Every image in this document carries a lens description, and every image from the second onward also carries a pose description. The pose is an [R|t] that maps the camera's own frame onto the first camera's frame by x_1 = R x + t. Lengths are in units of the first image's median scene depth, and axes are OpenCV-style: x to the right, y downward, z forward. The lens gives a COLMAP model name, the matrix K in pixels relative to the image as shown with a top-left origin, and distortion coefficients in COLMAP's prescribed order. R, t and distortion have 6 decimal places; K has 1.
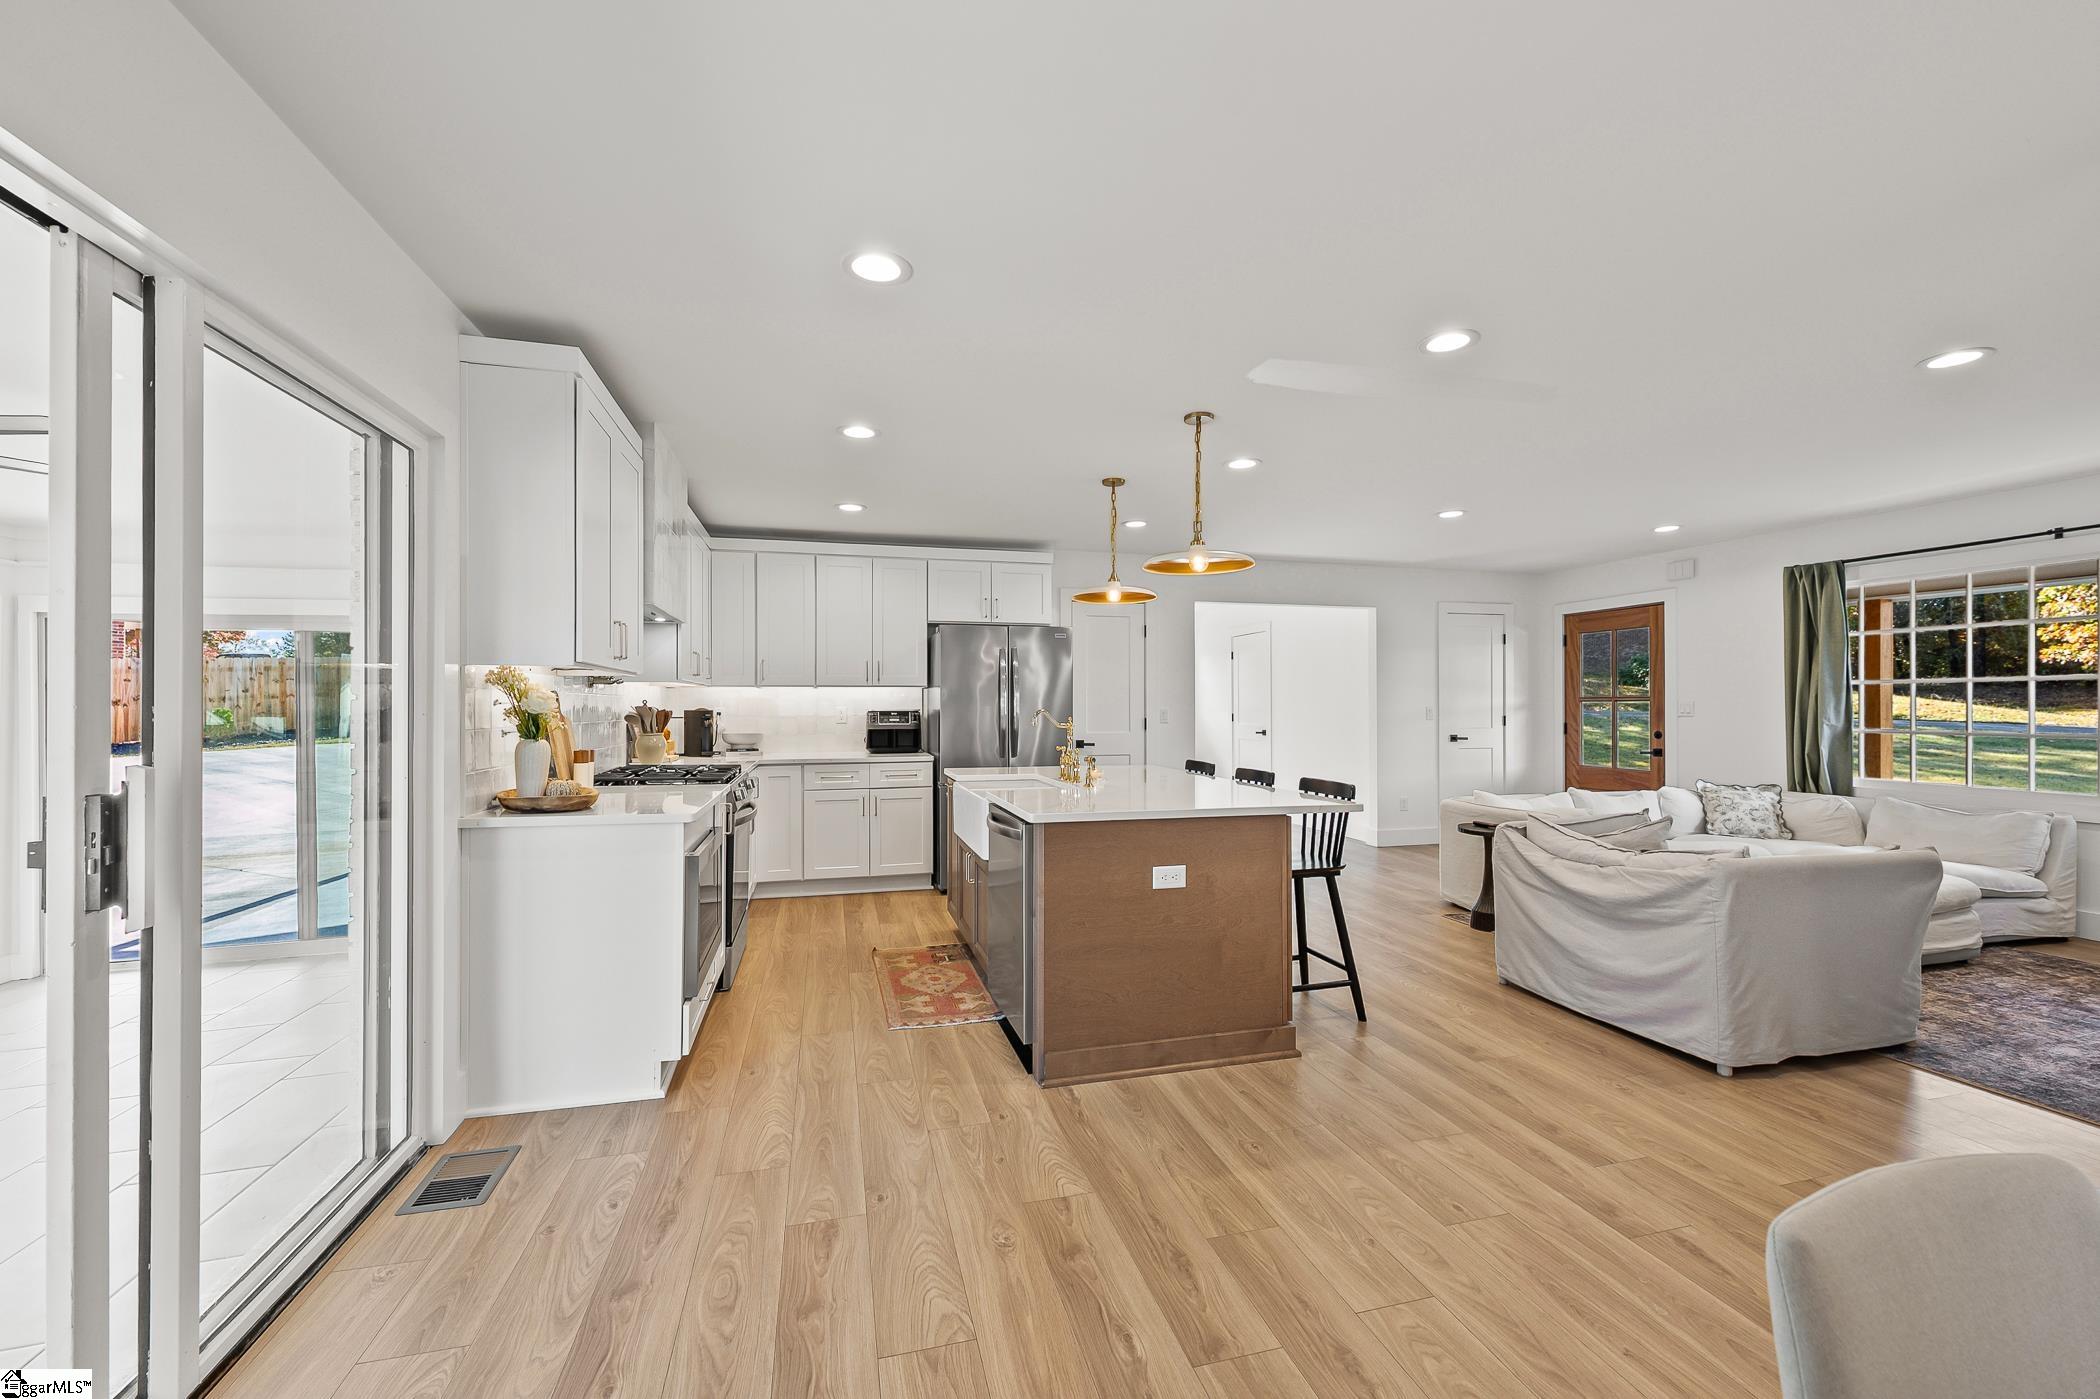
lens RADIAL K [[853.0, 0, 1047.8], [0, 853.0, 702.7], [0, 0, 1]] dist [-0.000927, 0.000026]
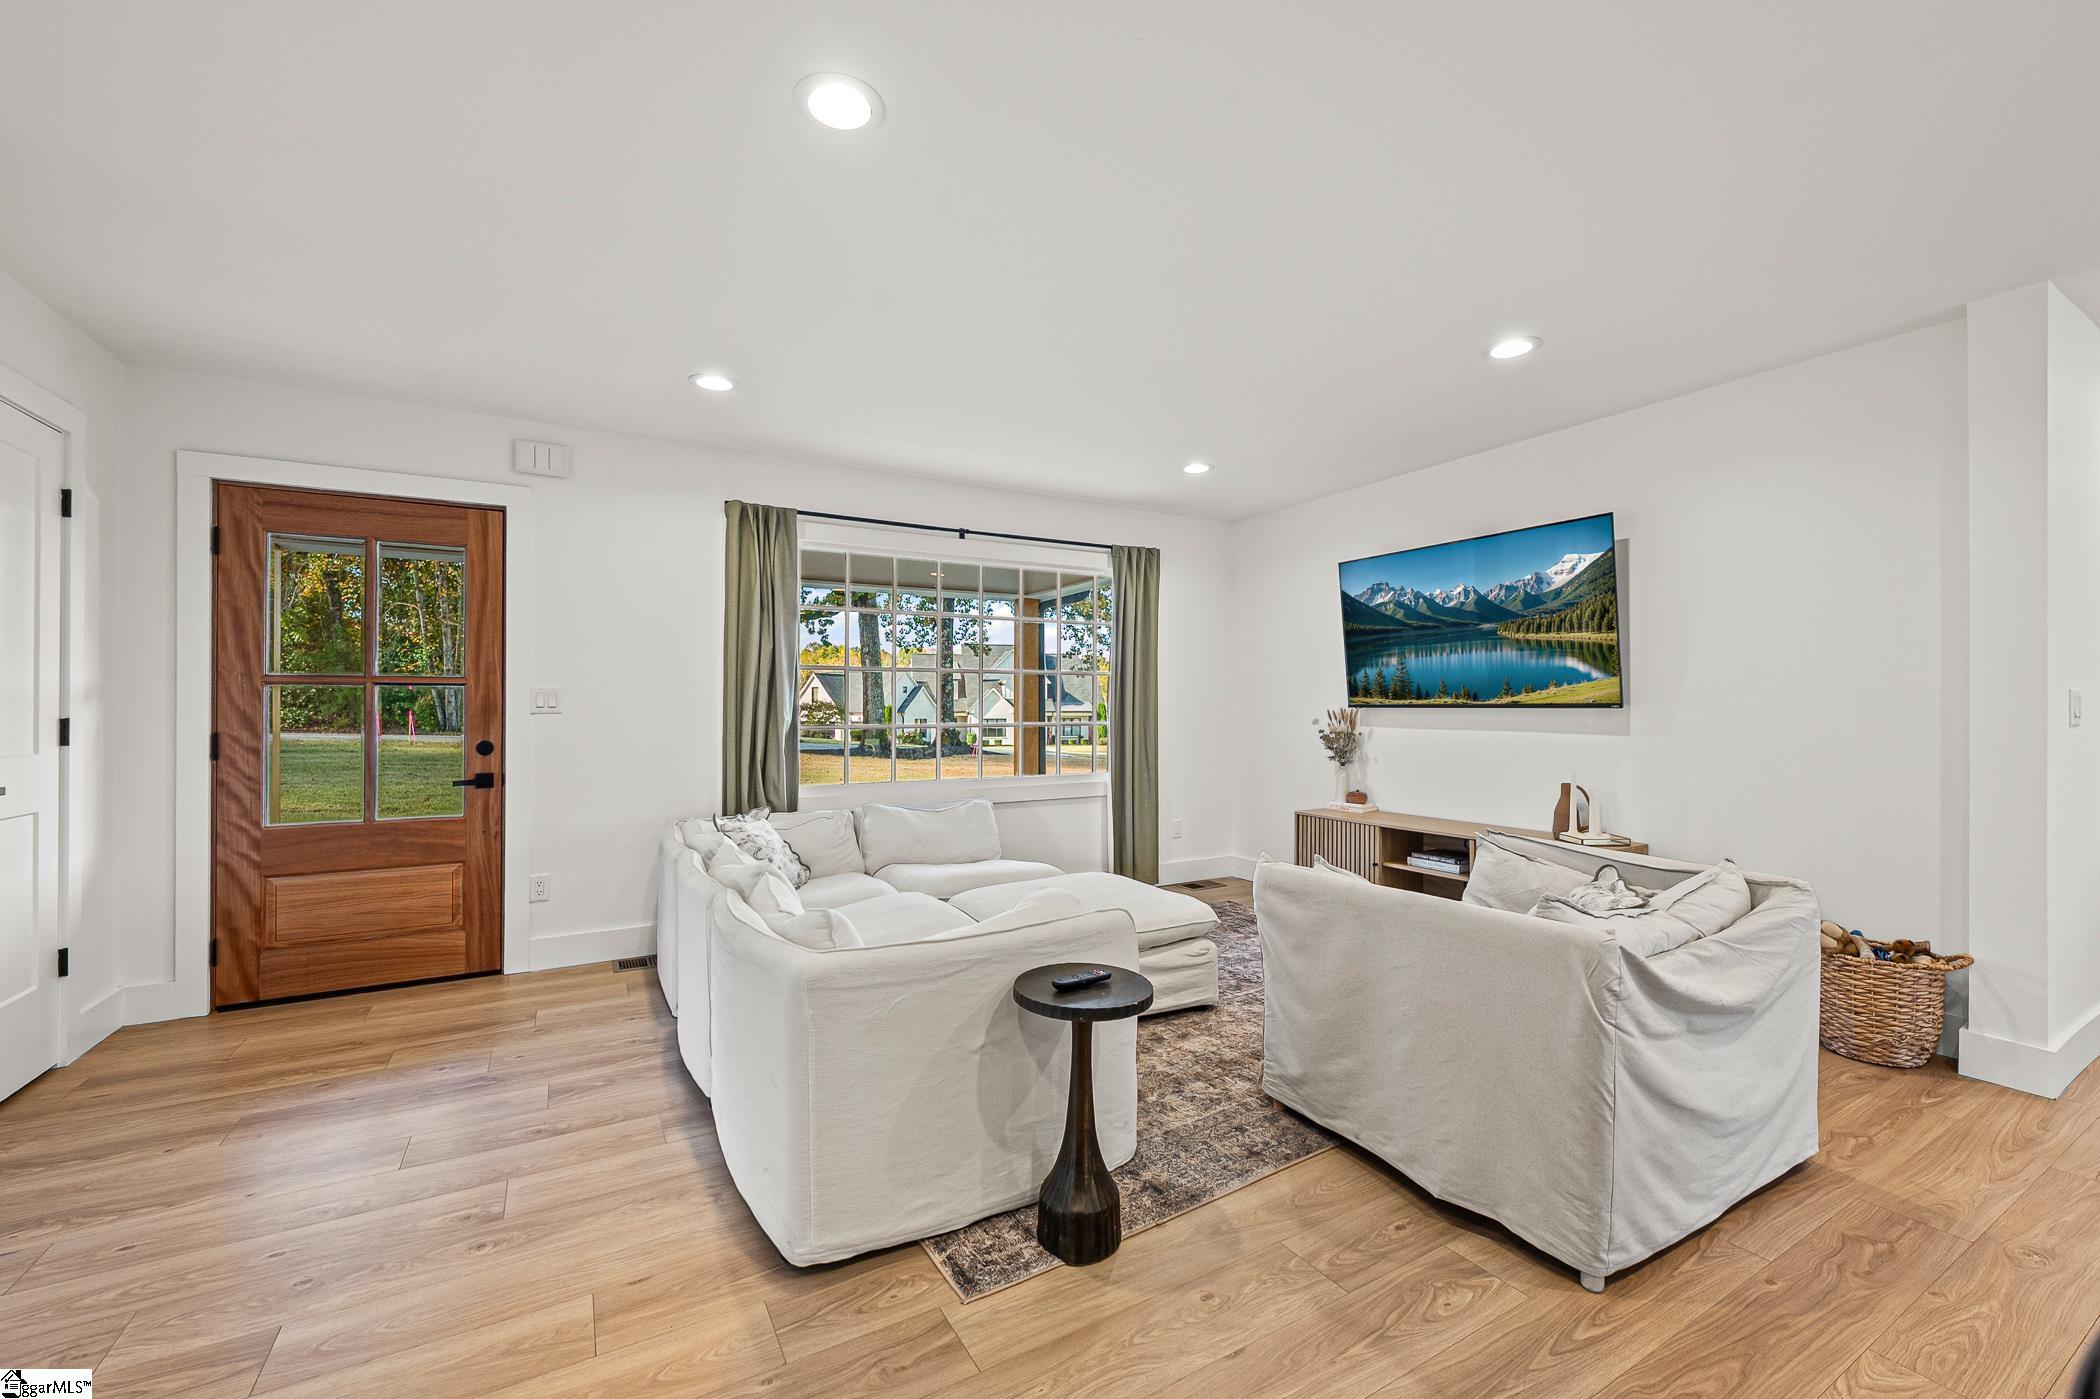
lens RADIAL K [[853.0, 0, 1044.7], [0, 853.0, 711.3], [0, 0, 1]] dist [-0.000927, 0.000026]
pose [[-0.261482, -0.007685, 0.965178, 0.096016], [-0.004006, 0.999968, 0.006877, 0.009118], [-0.965200, -0.002069, -0.261504, 0.798715]]
